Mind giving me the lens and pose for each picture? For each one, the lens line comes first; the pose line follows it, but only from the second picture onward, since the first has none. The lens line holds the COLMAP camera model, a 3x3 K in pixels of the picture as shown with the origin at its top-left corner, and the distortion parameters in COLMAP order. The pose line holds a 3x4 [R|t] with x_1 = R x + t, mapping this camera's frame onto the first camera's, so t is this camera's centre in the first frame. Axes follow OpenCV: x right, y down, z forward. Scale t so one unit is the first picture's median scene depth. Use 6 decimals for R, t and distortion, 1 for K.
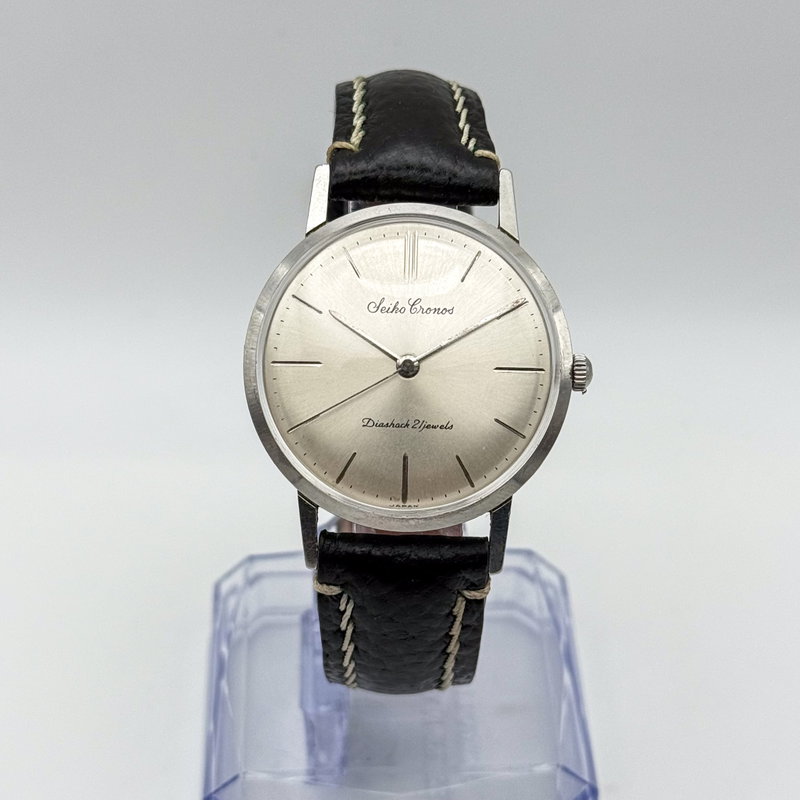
lens RADIAL K [[1977.2, 0, 402.3], [0, 1977.2, 401.1], [0, 0, 1]] dist [0.461567, 0.000000]
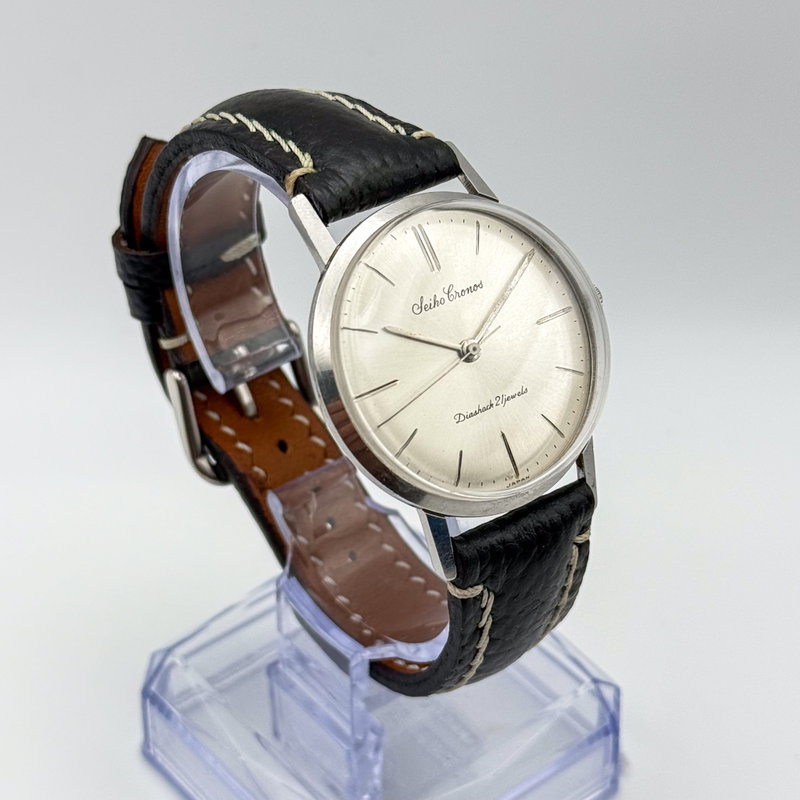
lens RADIAL K [[1977.2, 0, 398.2], [0, 1977.2, 402.1], [0, 0, 1]] dist [0.461567, 0.000000]
pose [[0.798075, -0.374283, 0.472216, -0.500040], [0.375790, 0.921772, 0.095496, -0.101220], [-0.471018, 0.101241, 0.876295, 0.138555]]
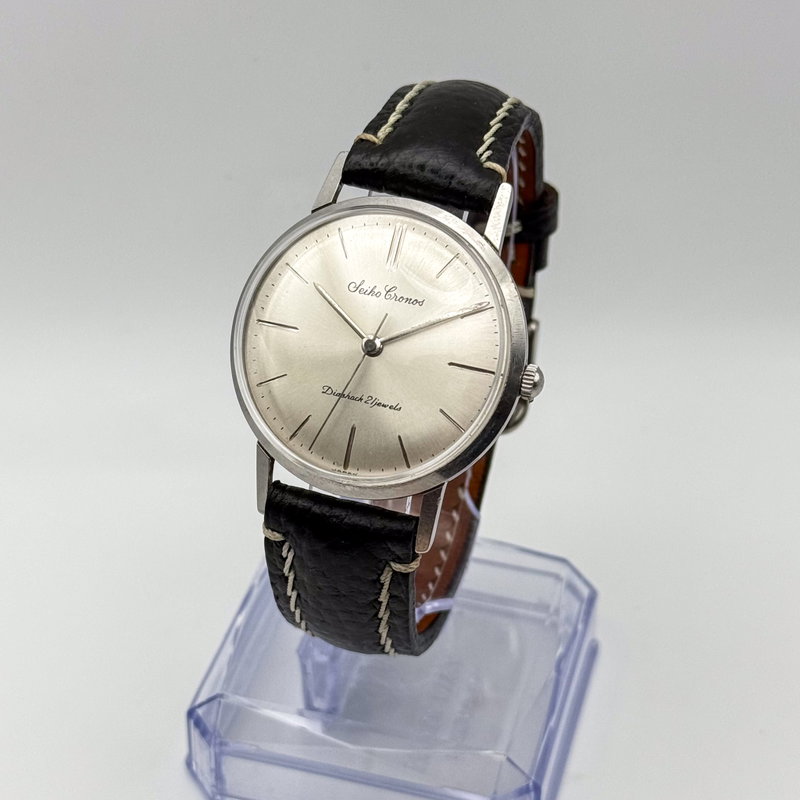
lens RADIAL K [[1977.2, 0, 401.5], [0, 1977.2, 405.9], [0, 0, 1]] dist [0.461567, 0.000000]
pose [[0.953354, 0.188010, -0.236152, 0.274764], [-0.189691, 0.981717, 0.015794, -0.005593], [0.234804, 0.029739, 0.971588, -0.045604]]
